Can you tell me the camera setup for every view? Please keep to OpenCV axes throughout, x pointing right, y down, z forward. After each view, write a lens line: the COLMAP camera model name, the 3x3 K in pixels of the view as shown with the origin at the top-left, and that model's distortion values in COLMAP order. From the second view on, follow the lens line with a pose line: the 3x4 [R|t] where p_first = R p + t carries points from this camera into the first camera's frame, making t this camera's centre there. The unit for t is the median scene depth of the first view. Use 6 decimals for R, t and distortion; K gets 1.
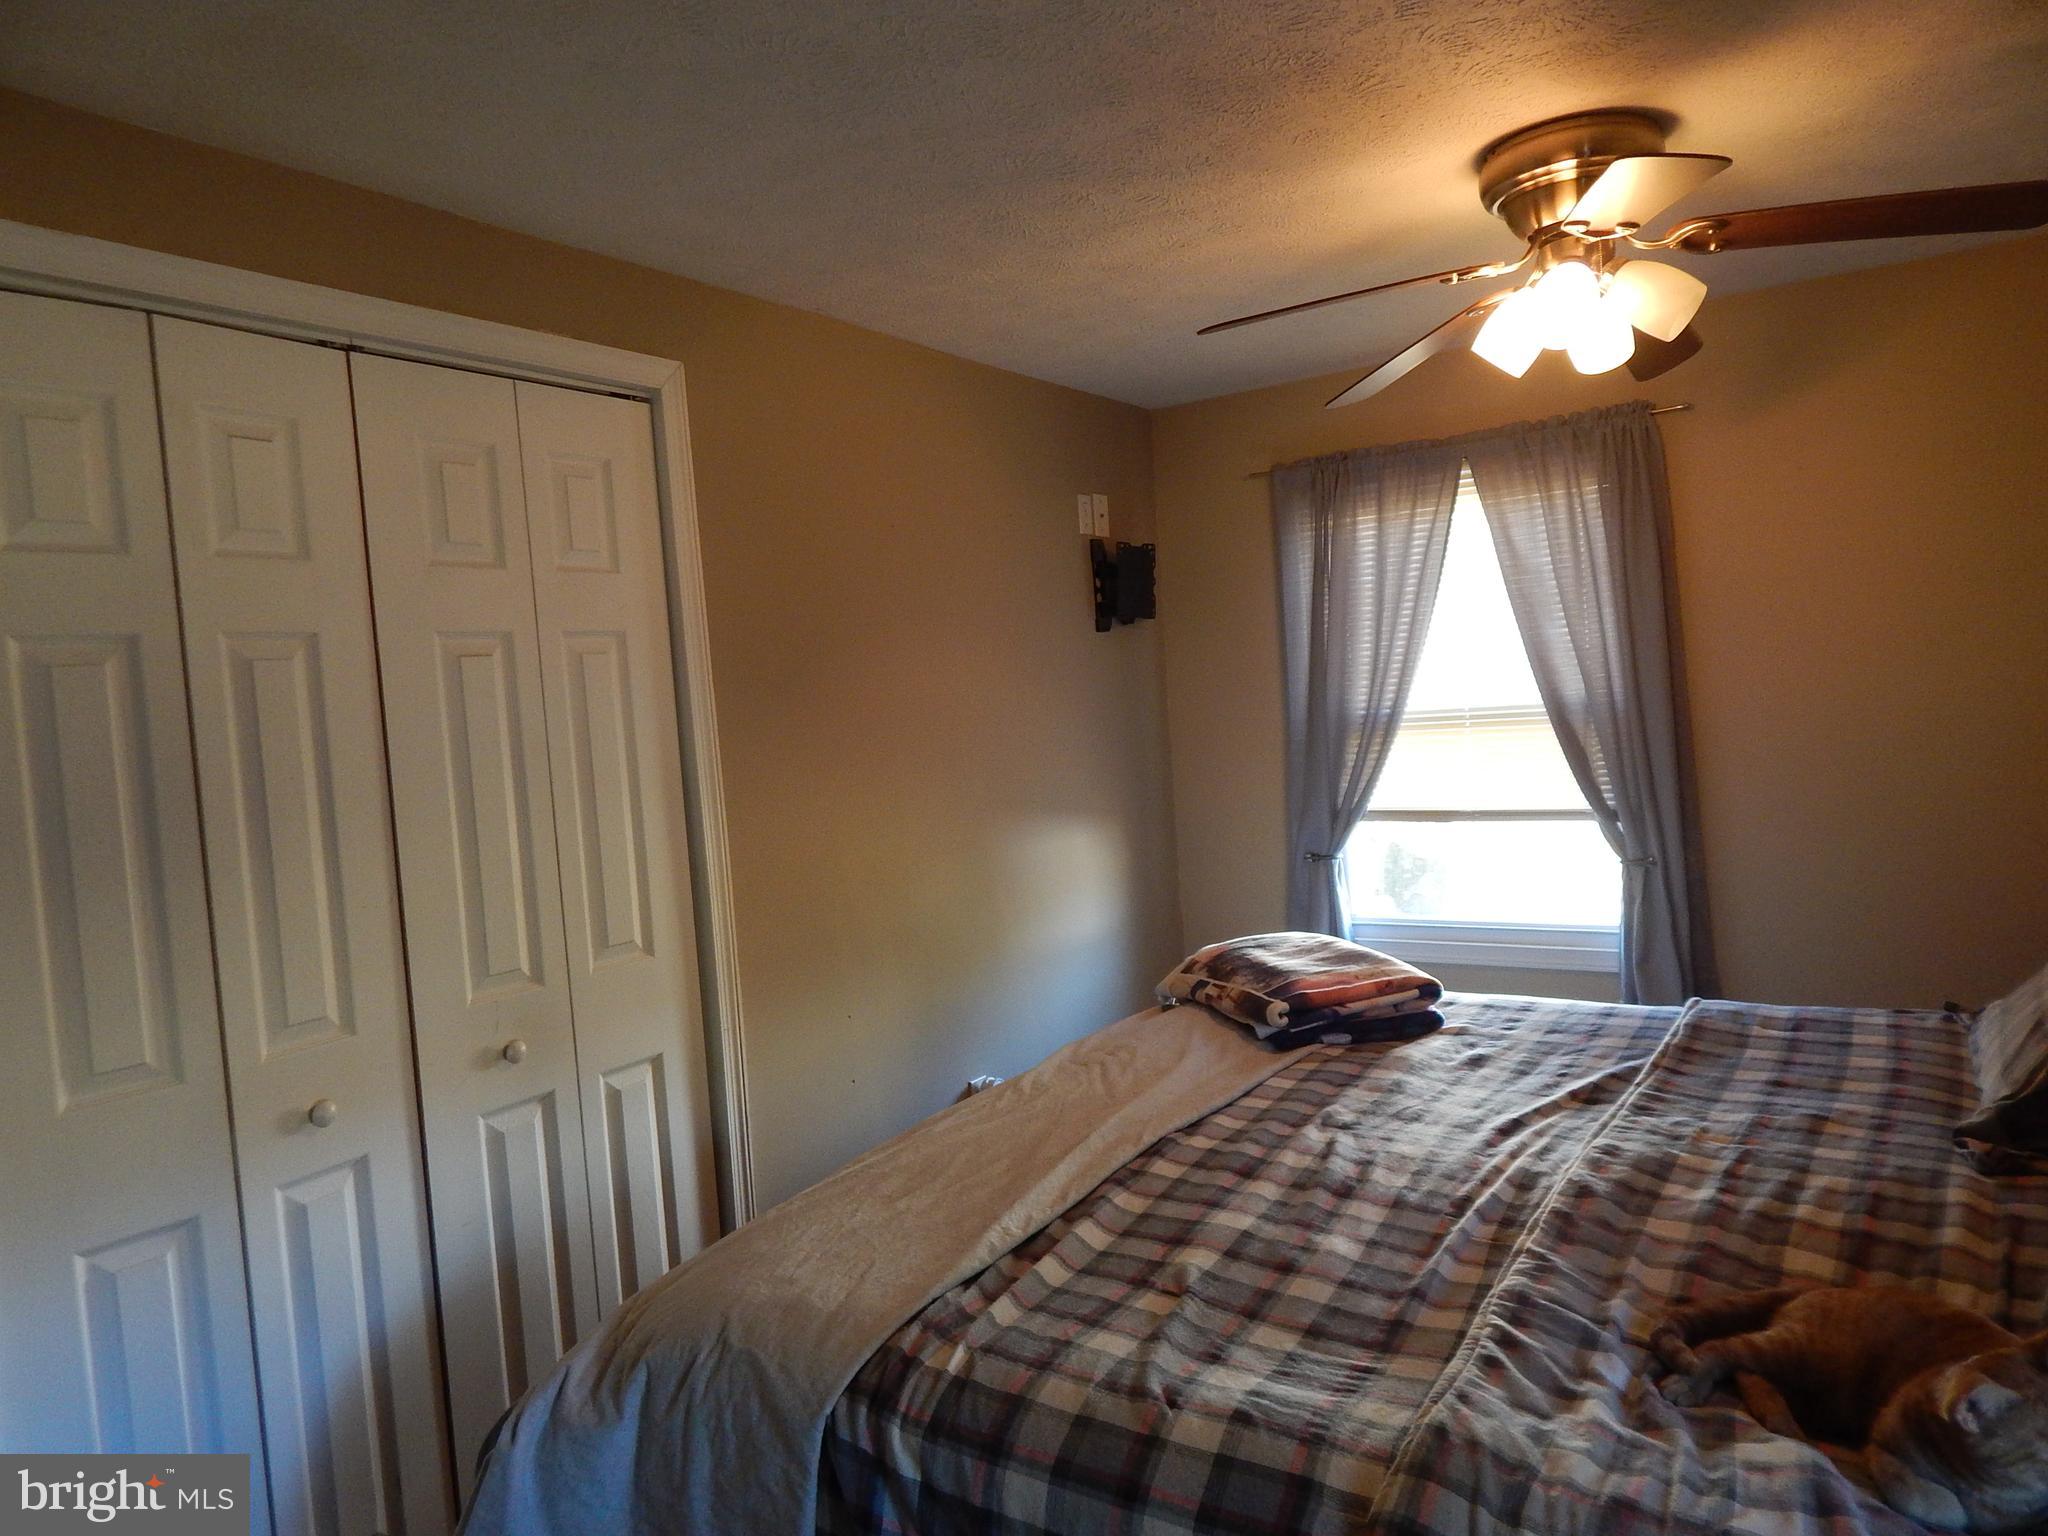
lens RADIAL K [[1342.0, 0, 1022.7], [0, 1342.0, 758.7], [0, 0, 1]] dist [0.005355, -0.010514]
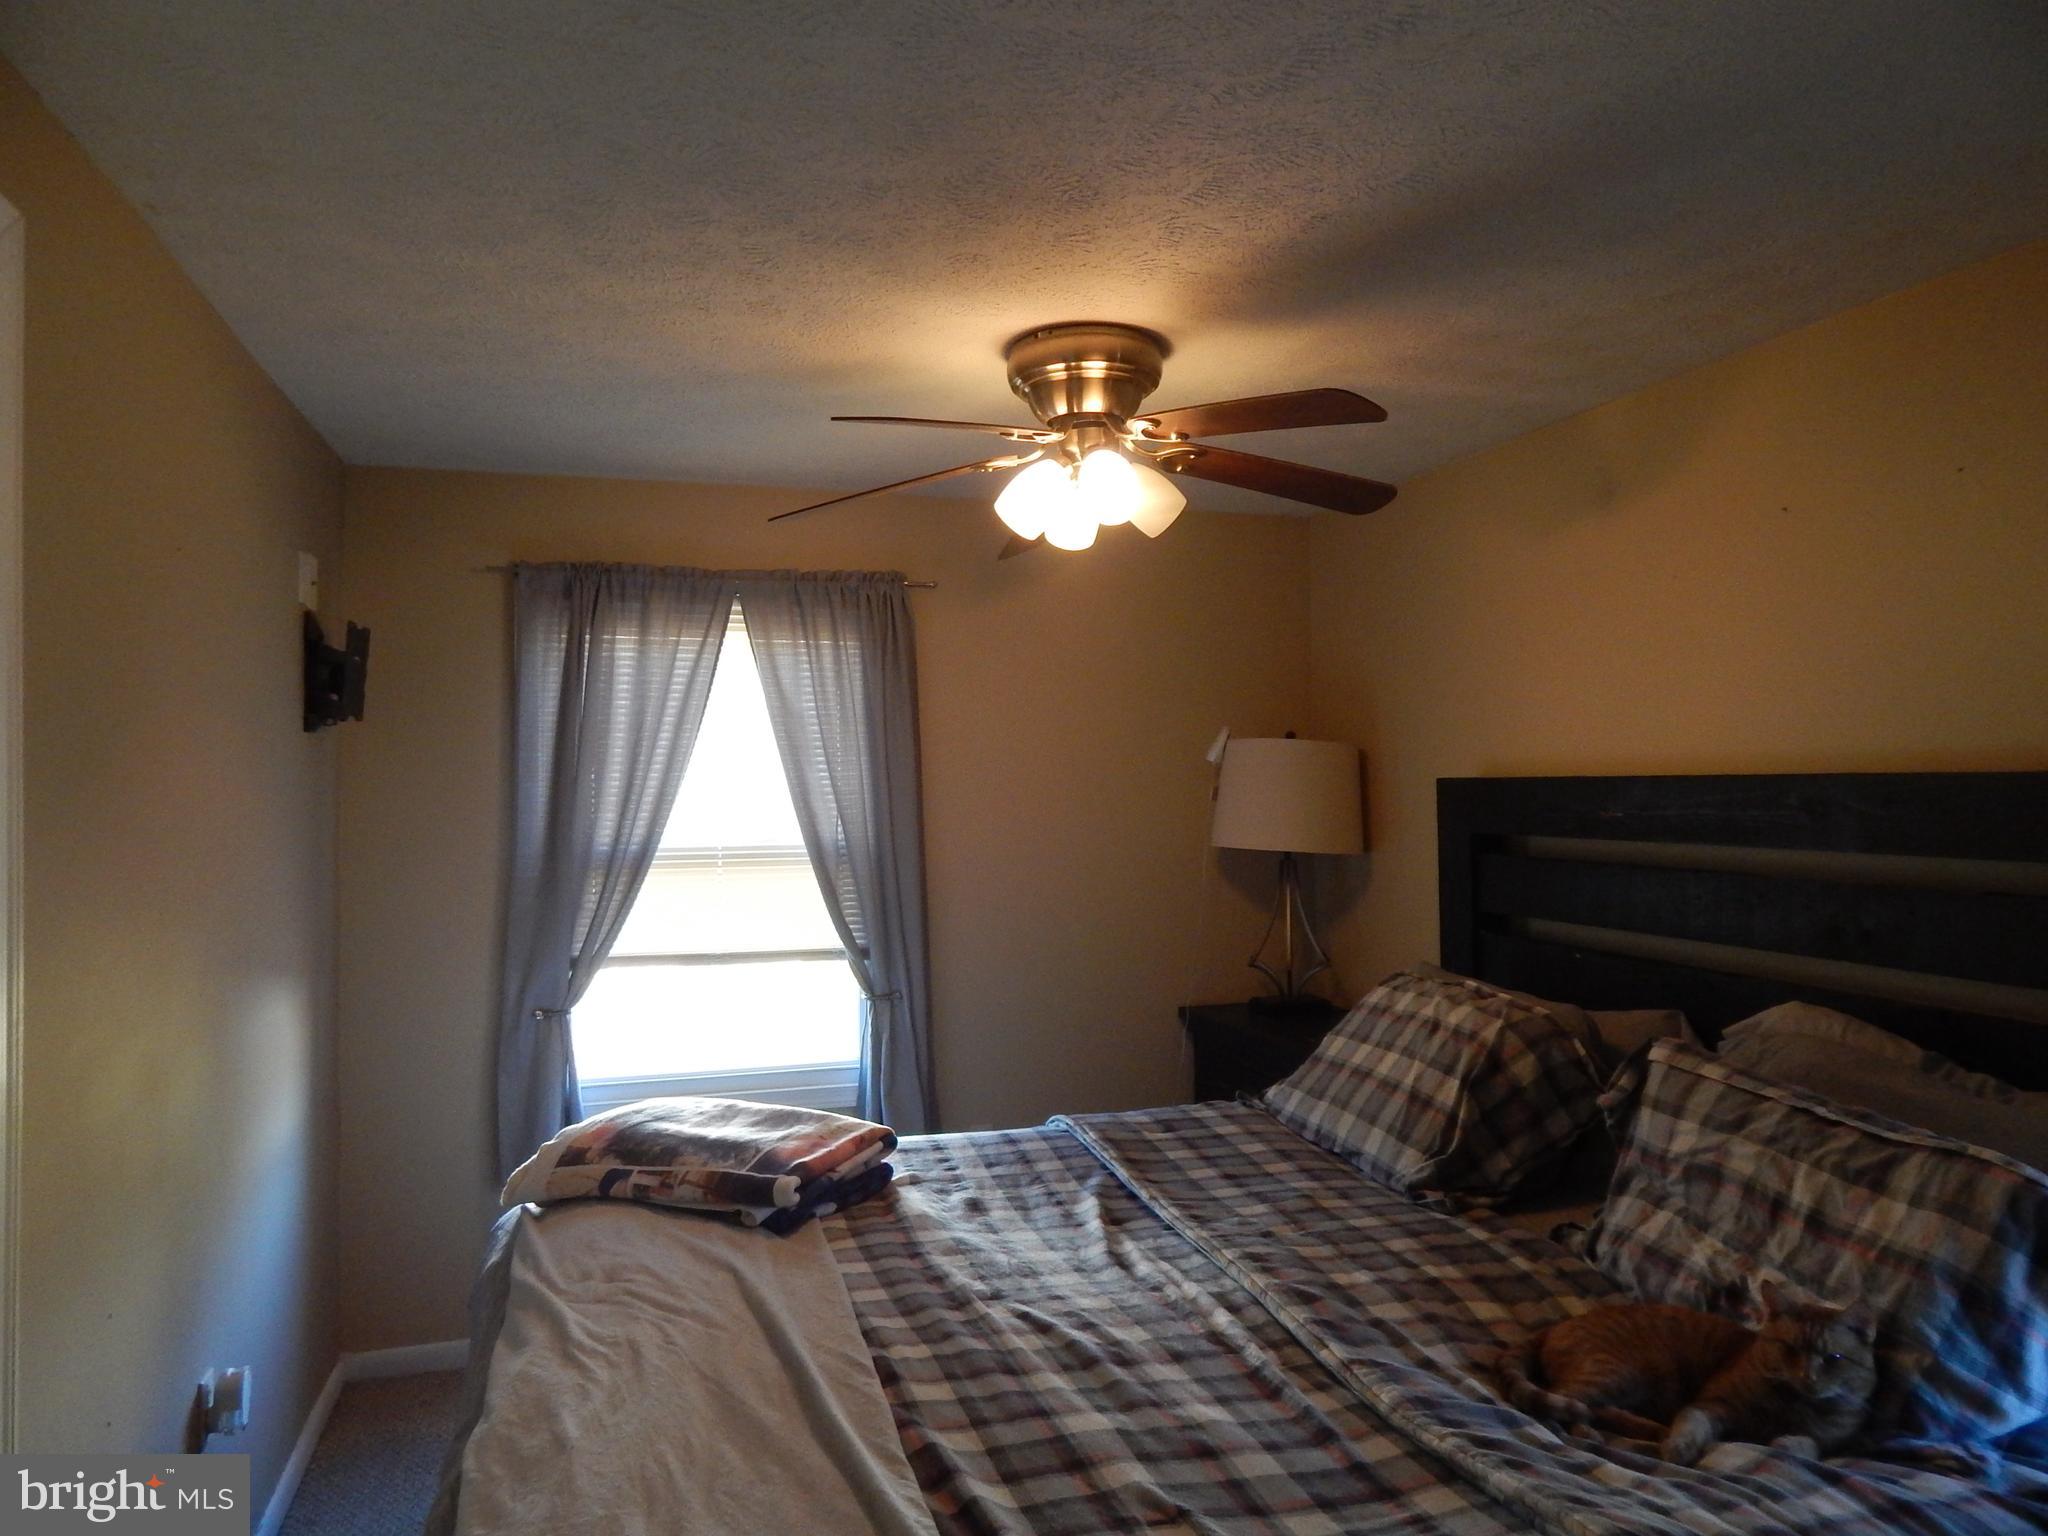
lens RADIAL K [[1342.0, 0, 1022.7], [0, 1342.0, 758.7], [0, 0, 1]] dist [0.005355, -0.010514]
pose [[0.645551, 0.080593, 0.759453, -0.398813], [0.000935, 0.994332, -0.106314, 0.003491], [-0.763717, 0.069341, 0.641817, 0.304693]]
